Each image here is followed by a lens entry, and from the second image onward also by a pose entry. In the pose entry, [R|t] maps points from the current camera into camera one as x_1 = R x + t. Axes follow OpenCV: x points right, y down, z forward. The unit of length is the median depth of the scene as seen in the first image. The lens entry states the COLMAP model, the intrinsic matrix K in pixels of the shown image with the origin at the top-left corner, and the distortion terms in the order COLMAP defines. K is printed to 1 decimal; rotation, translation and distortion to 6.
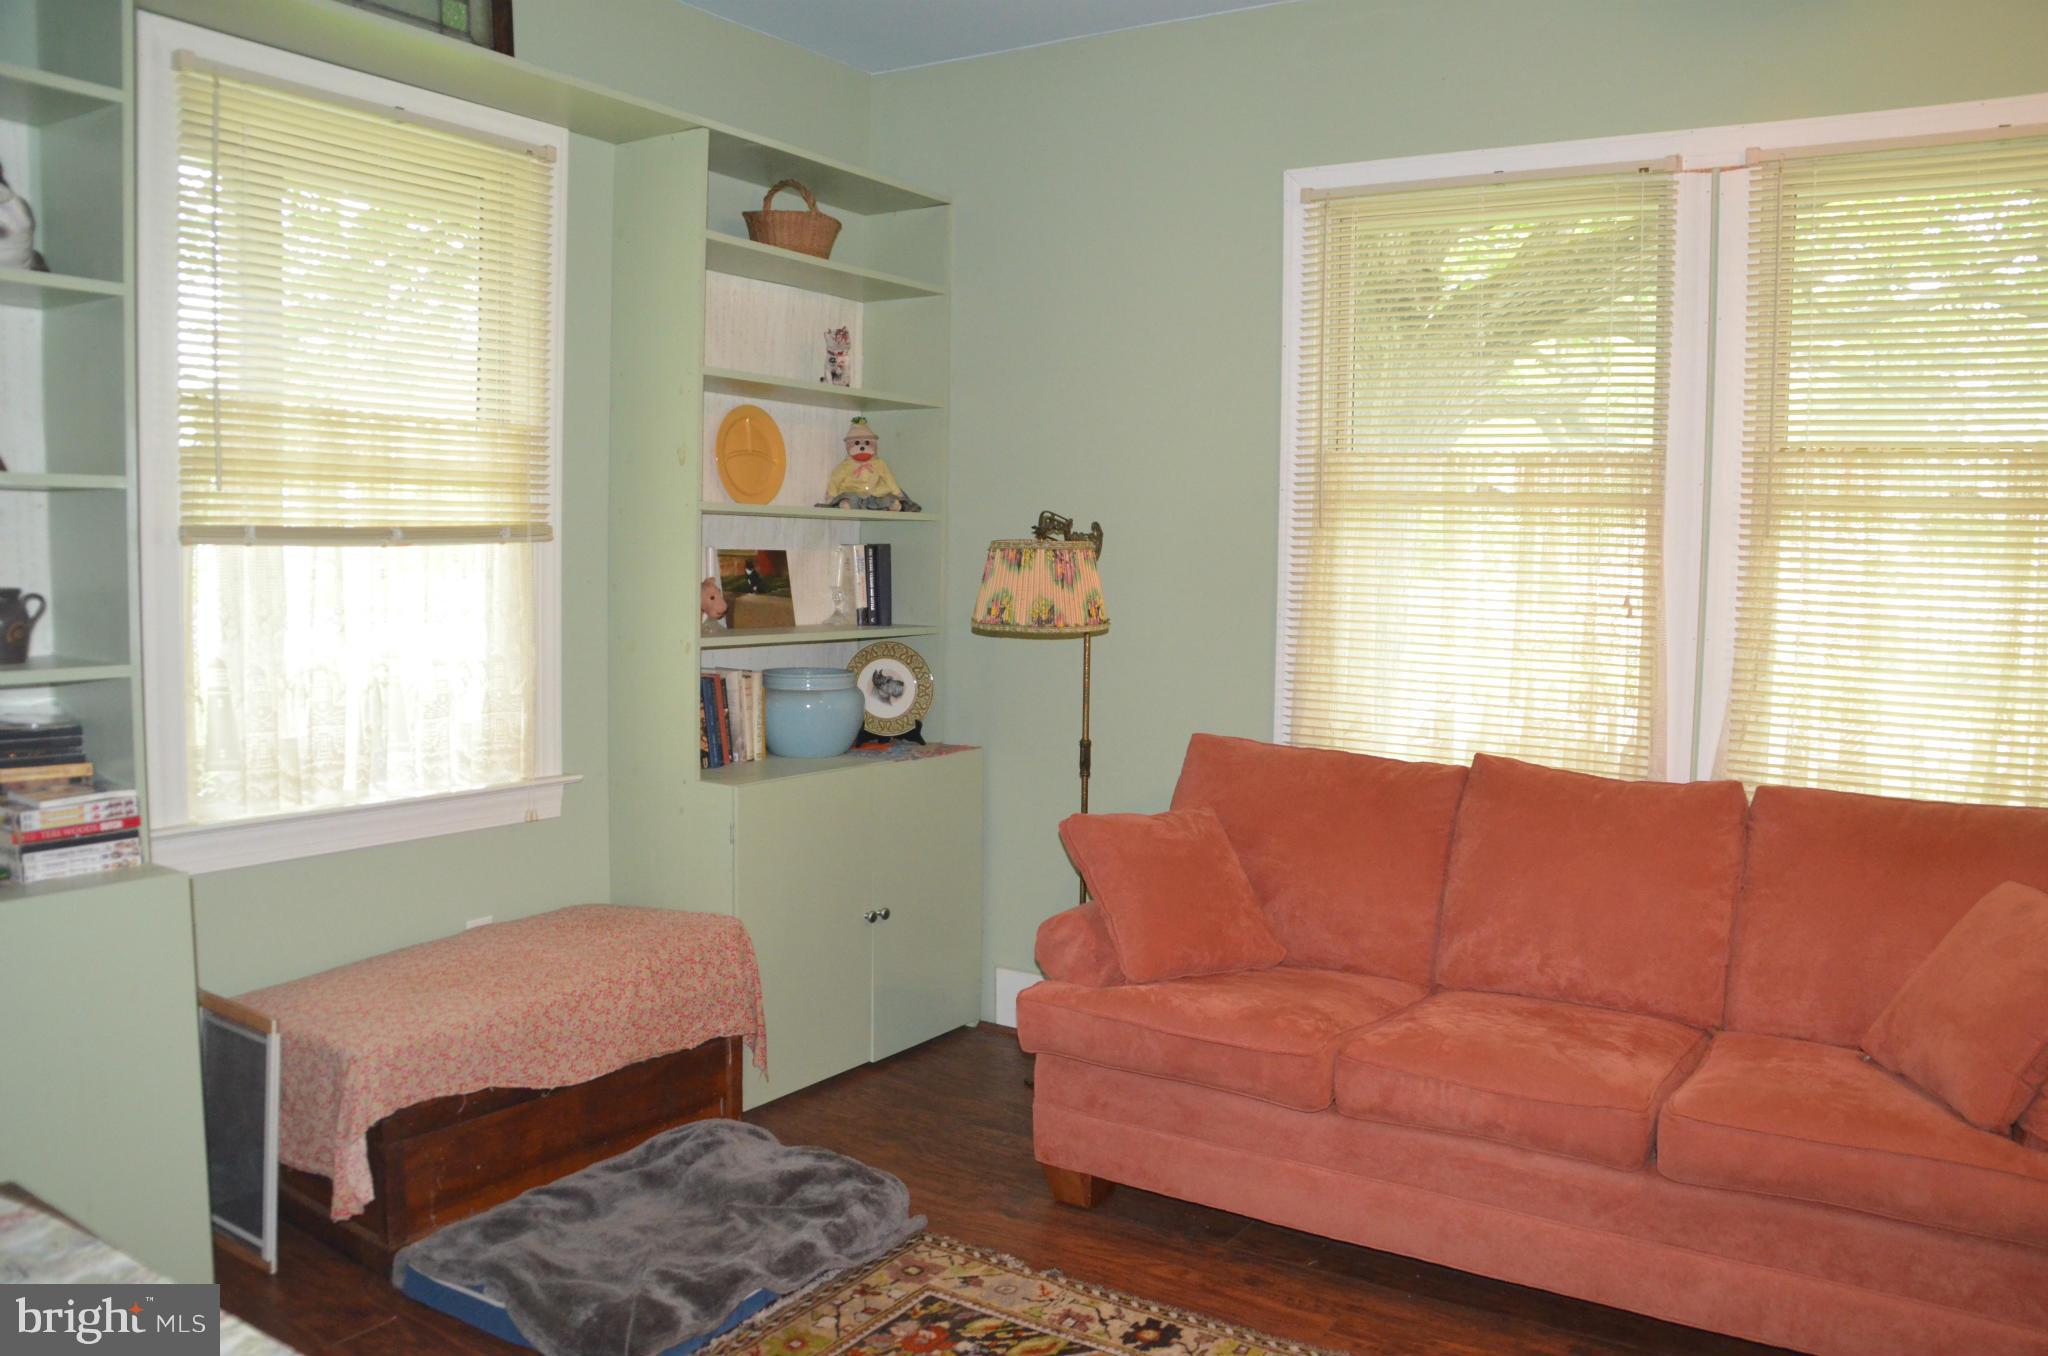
lens RADIAL K [[1607.0, 0, 1024.0], [0, 1607.0, 678.0], [0, 0, 1]] dist [-0.174943, 0.115236]
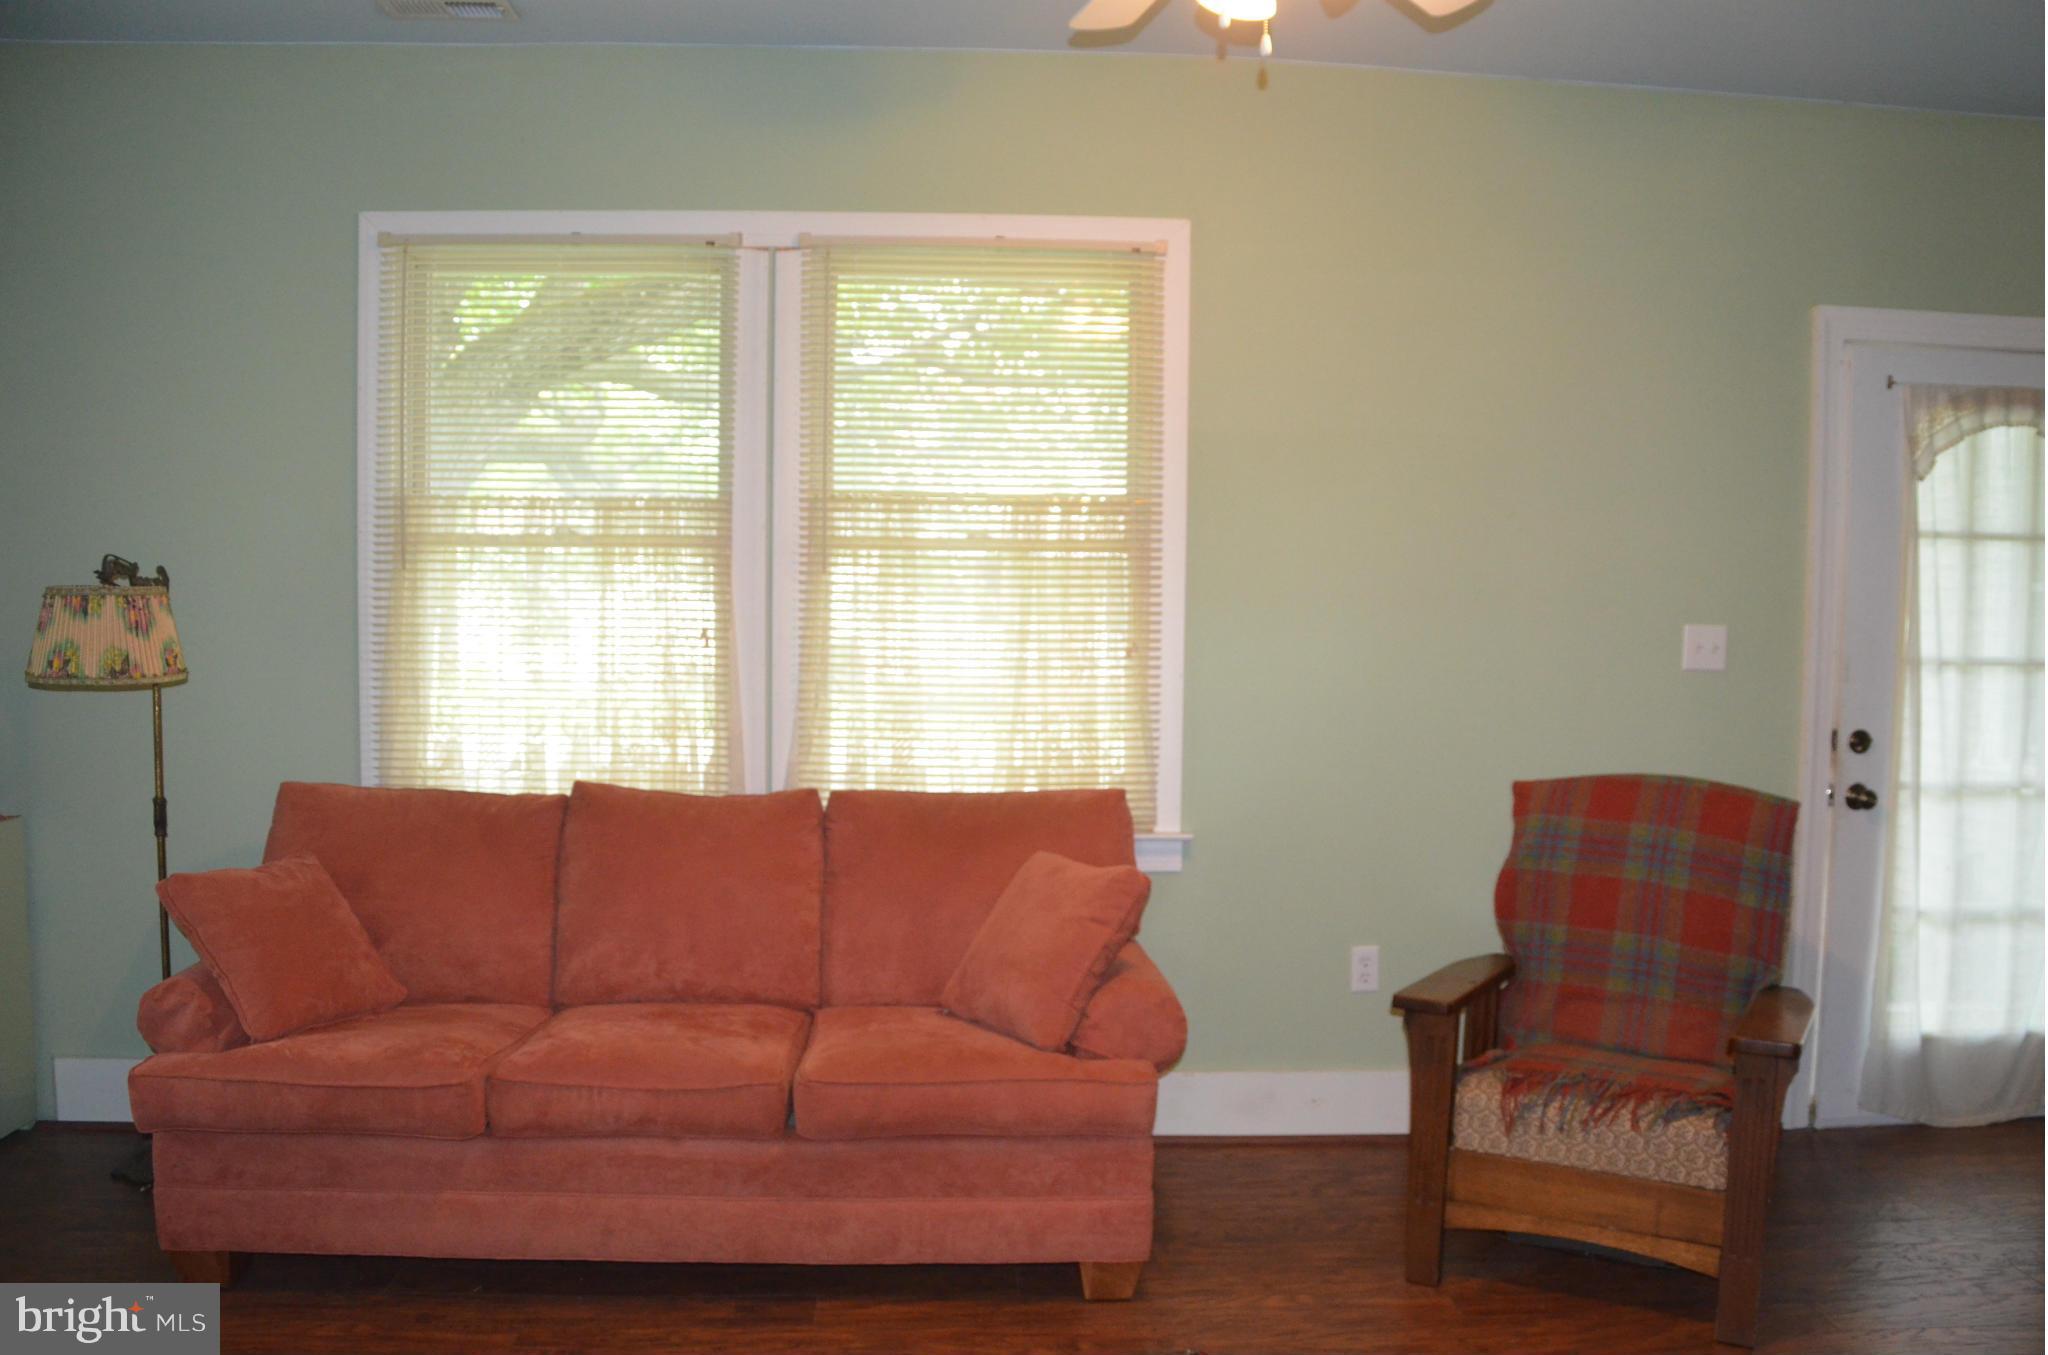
lens RADIAL K [[1607.0, 0, 1024.0], [0, 1607.0, 677.5], [0, 0, 1]] dist [-0.174943, 0.115236]
pose [[0.802995, -0.038125, 0.594765, -0.102895], [0.053006, 0.998566, -0.007554, 0.002521], [-0.593624, 0.037592, 0.803864, -0.030928]]
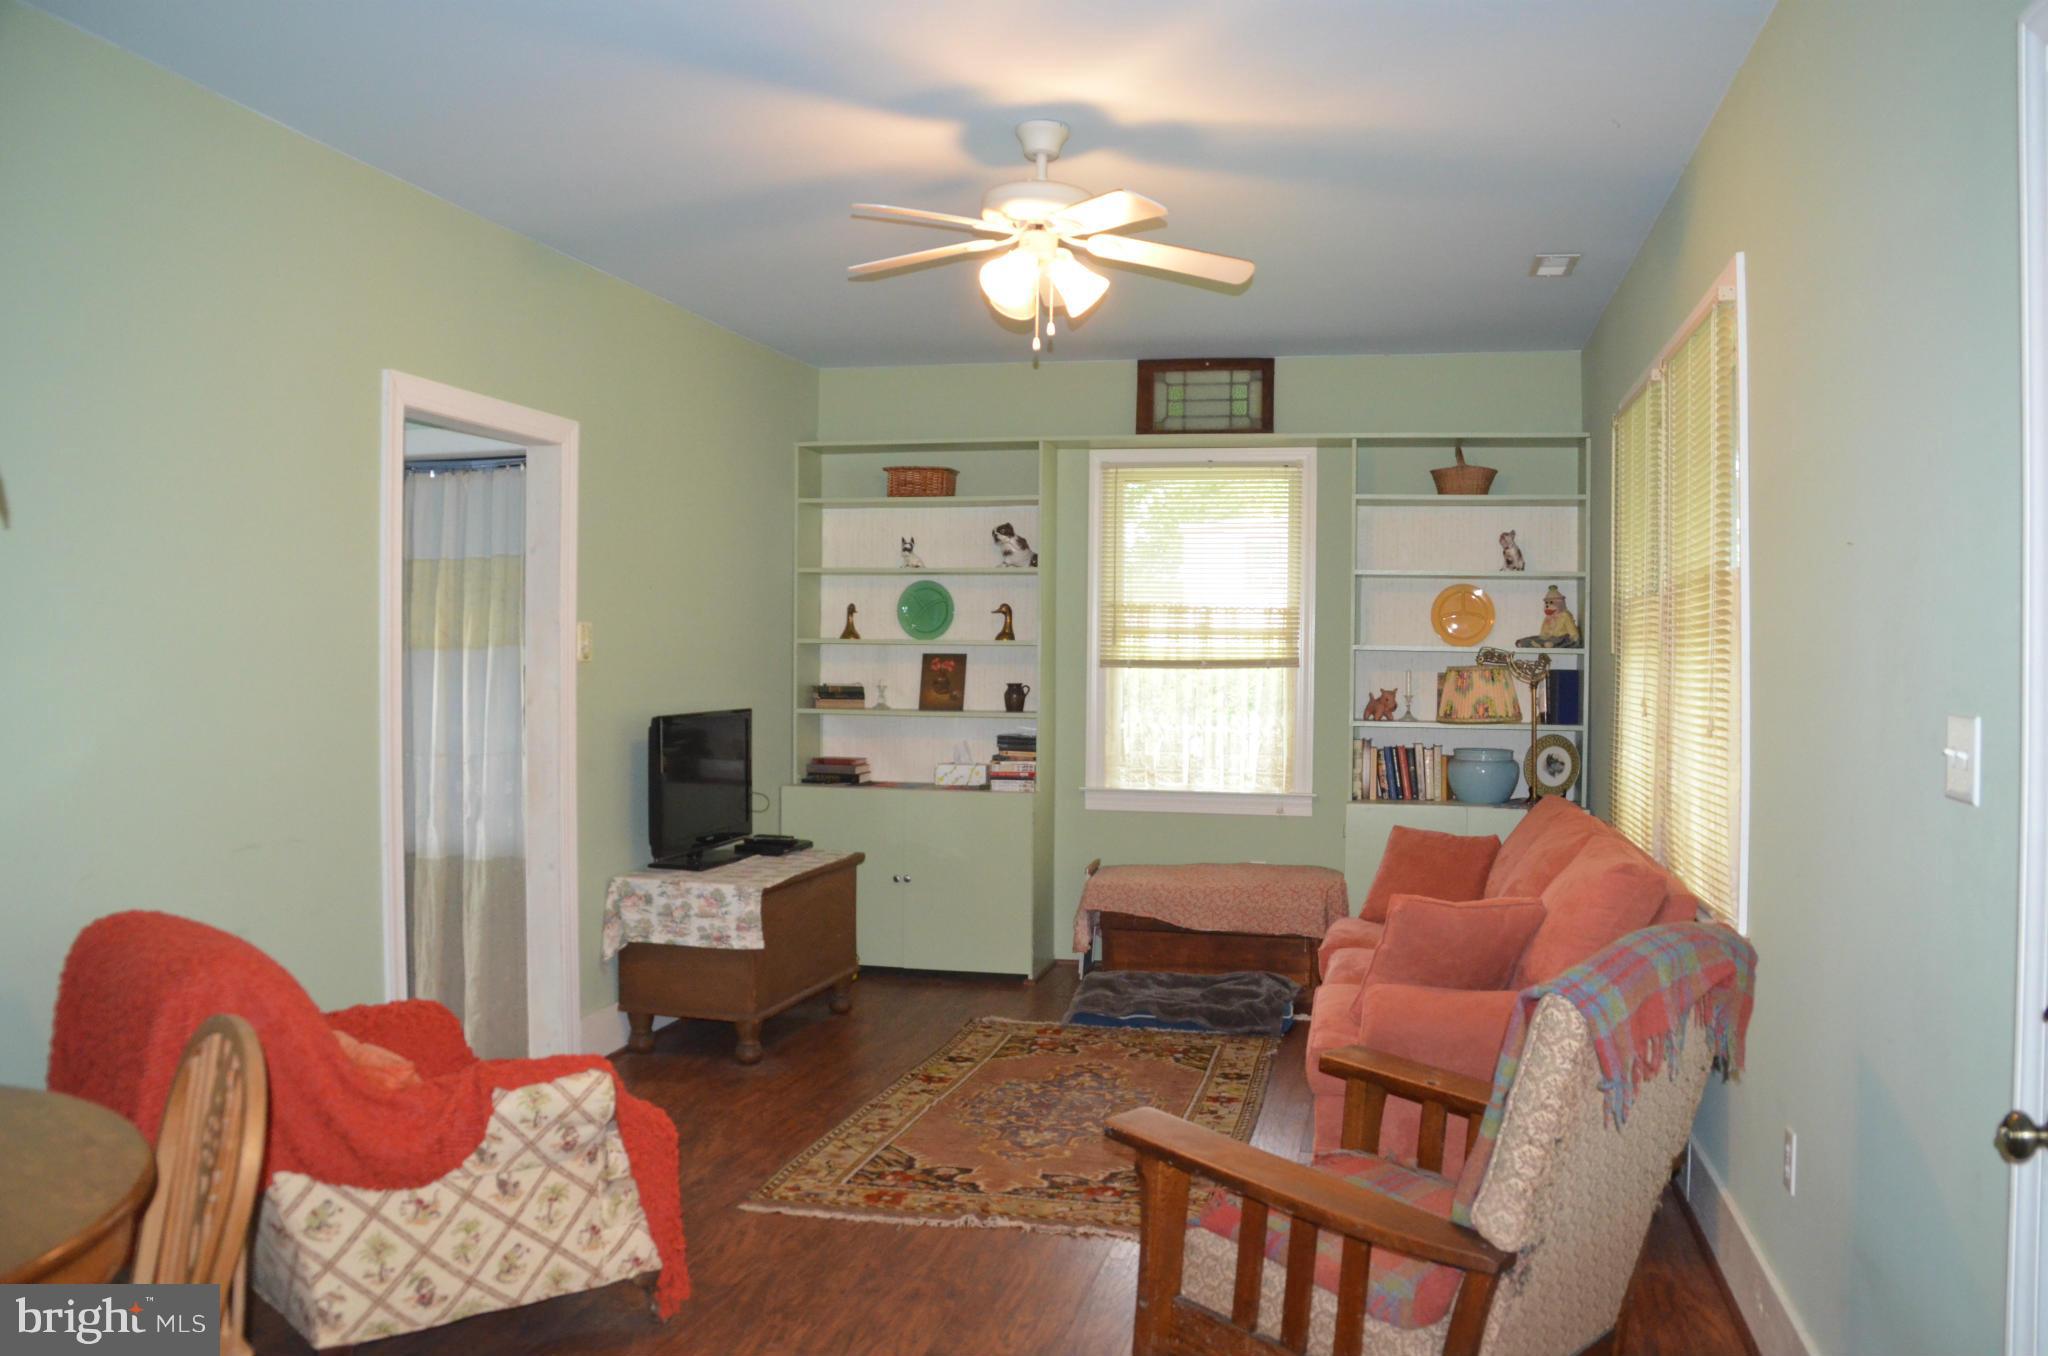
lens RADIAL K [[1607.0, 0, 1024.0], [0, 1607.0, 678.0], [0, 0, 1]] dist [-0.174943, 0.115236]
pose [[0.330736, -0.004114, -0.943714, 1.445916], [-0.082586, 0.996028, -0.033285, 0.018054], [0.940103, 0.088946, 0.329082, 0.065584]]
